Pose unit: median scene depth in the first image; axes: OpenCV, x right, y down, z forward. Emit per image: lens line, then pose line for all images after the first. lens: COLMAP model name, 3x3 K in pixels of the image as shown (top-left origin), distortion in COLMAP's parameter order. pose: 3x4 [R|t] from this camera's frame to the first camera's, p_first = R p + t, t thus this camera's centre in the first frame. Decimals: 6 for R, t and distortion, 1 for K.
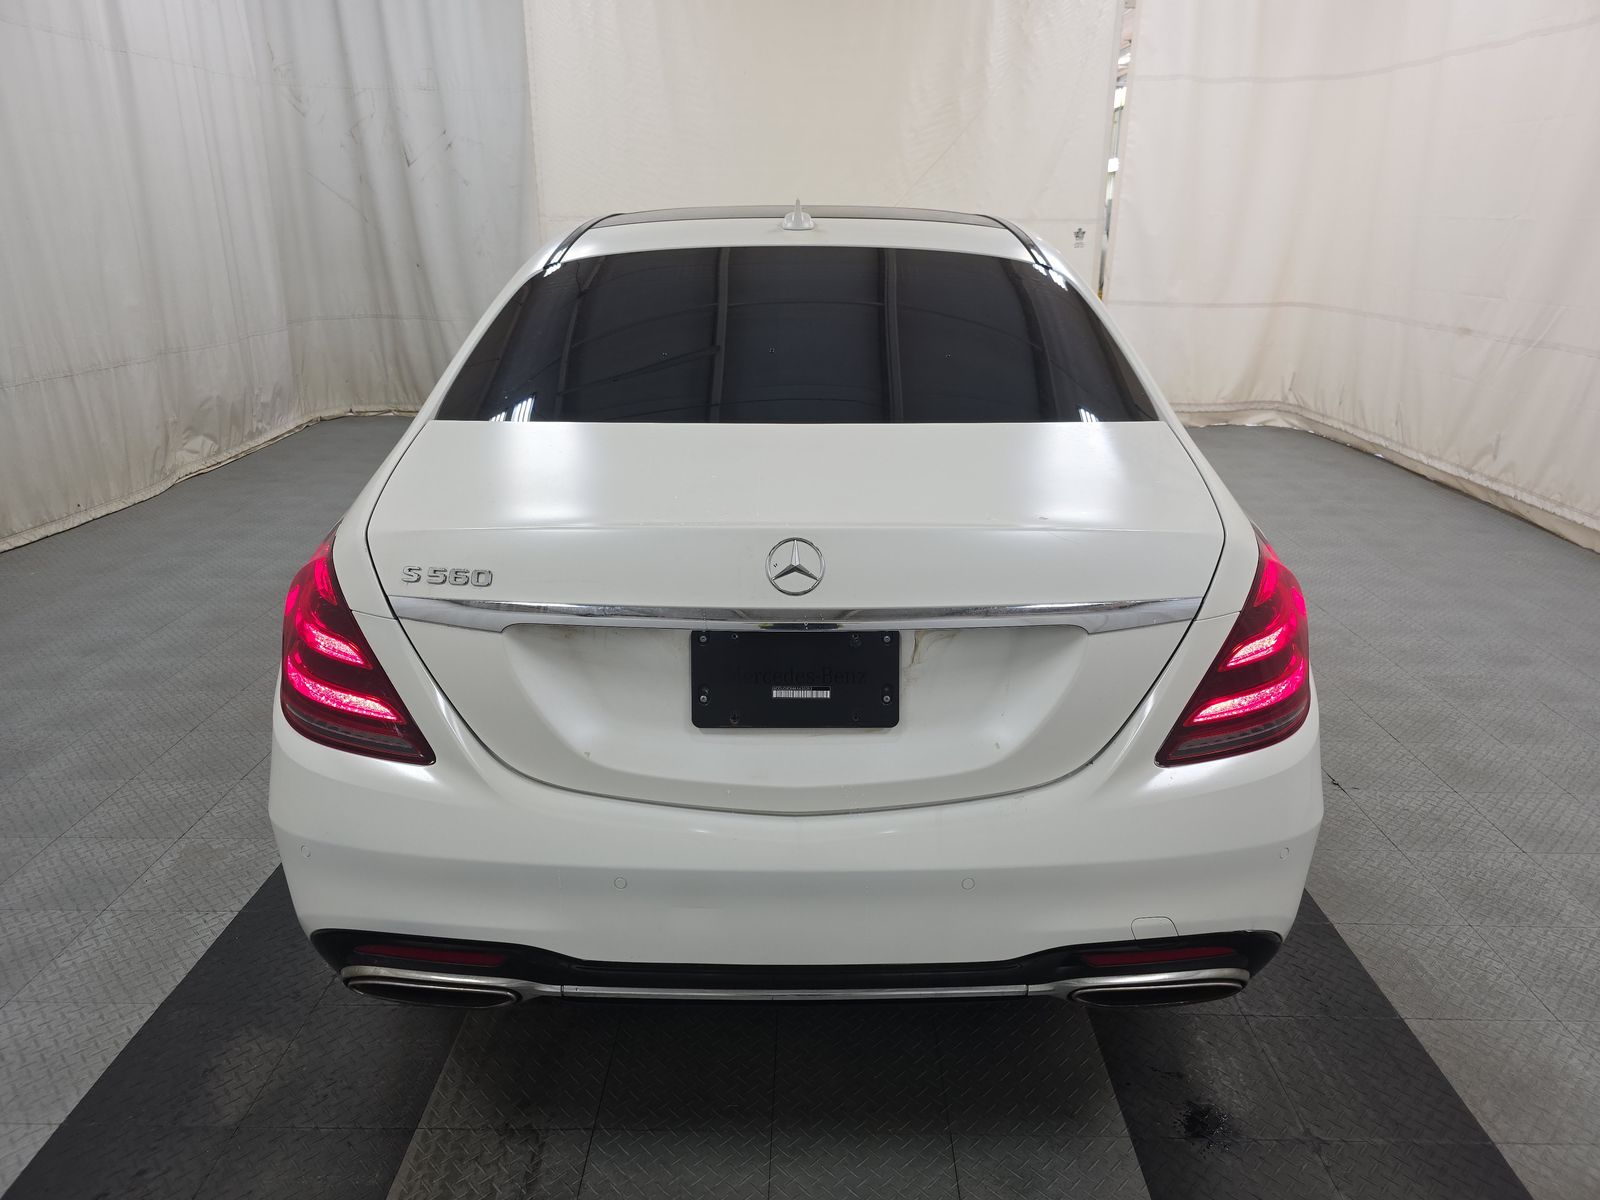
lens RADIAL K [[1071.2, 0, 795.6], [0, 1071.2, 605.5], [0, 0, 1]] dist [0.055867, -0.042214]
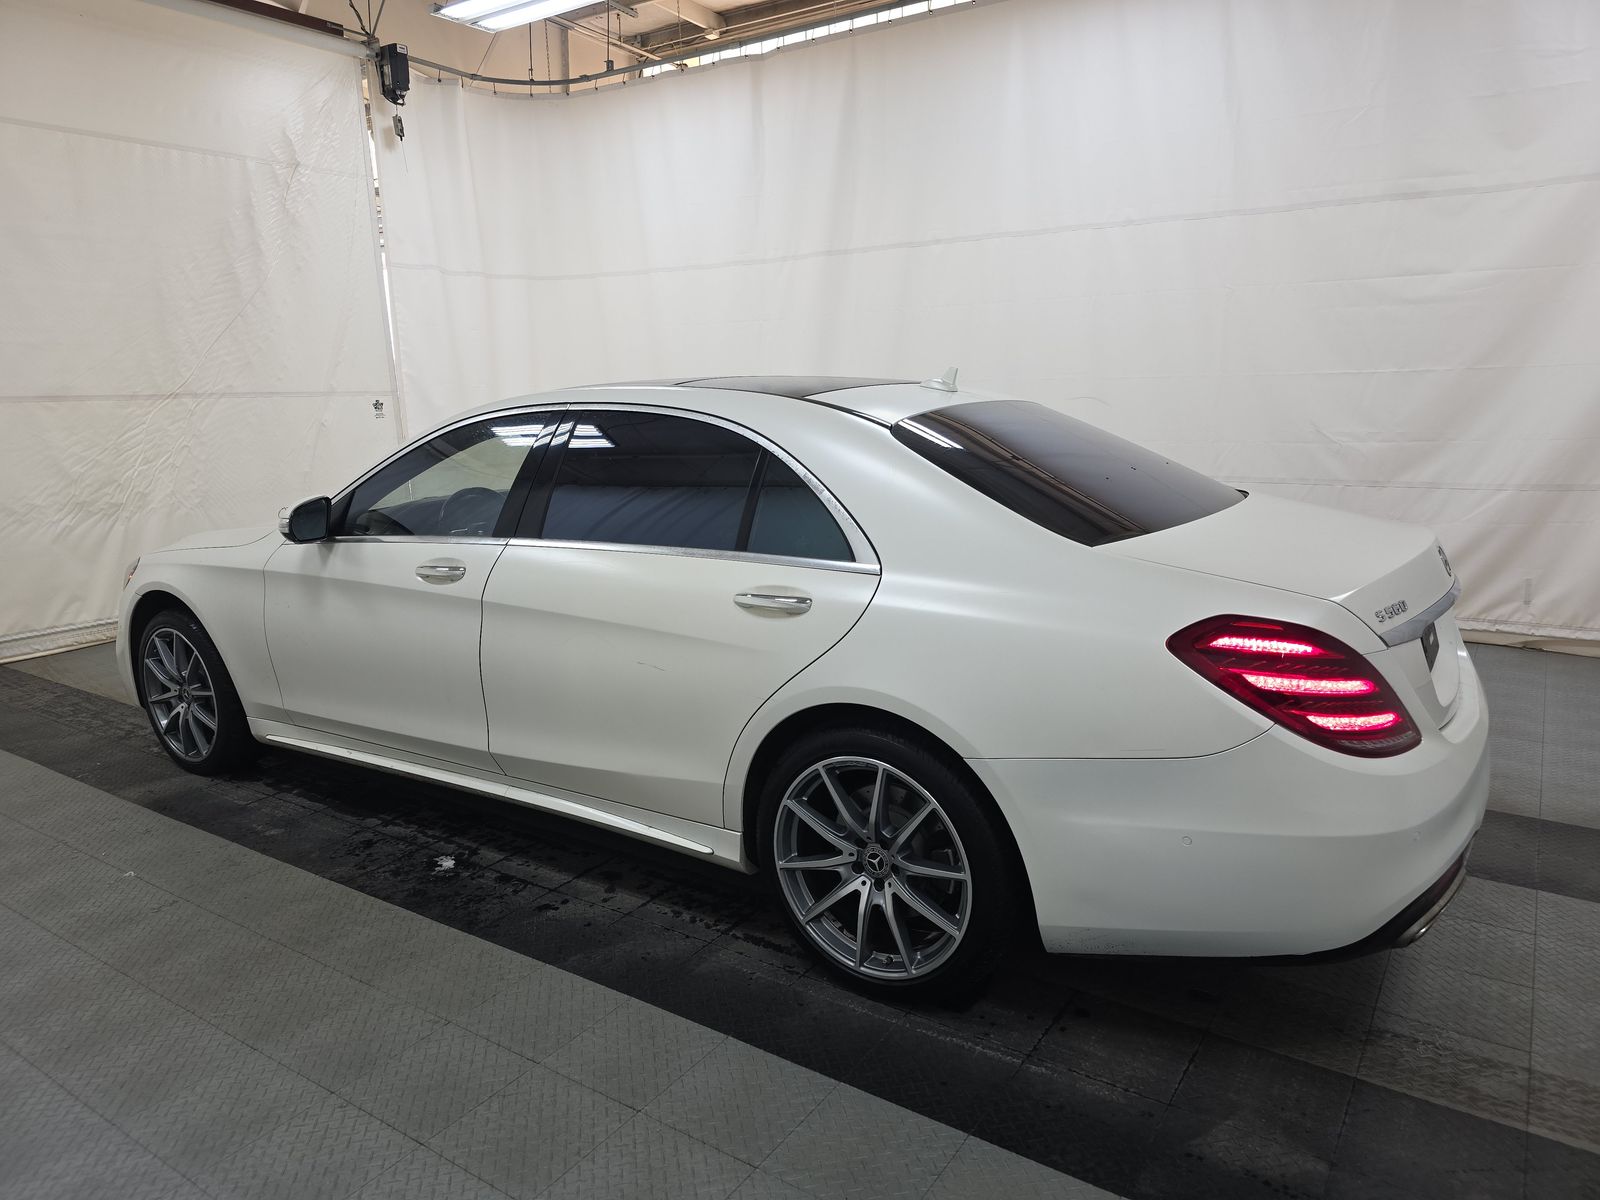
lens RADIAL K [[1071.2, 0, 795.6], [0, 1071.2, 605.5], [0, 0, 1]] dist [0.055867, -0.042214]
pose [[0.552895, -0.184598, 0.812546, -0.470294], [0.301748, 0.953321, 0.011256, -0.071632], [-0.776695, 0.238960, 0.582788, 0.184995]]
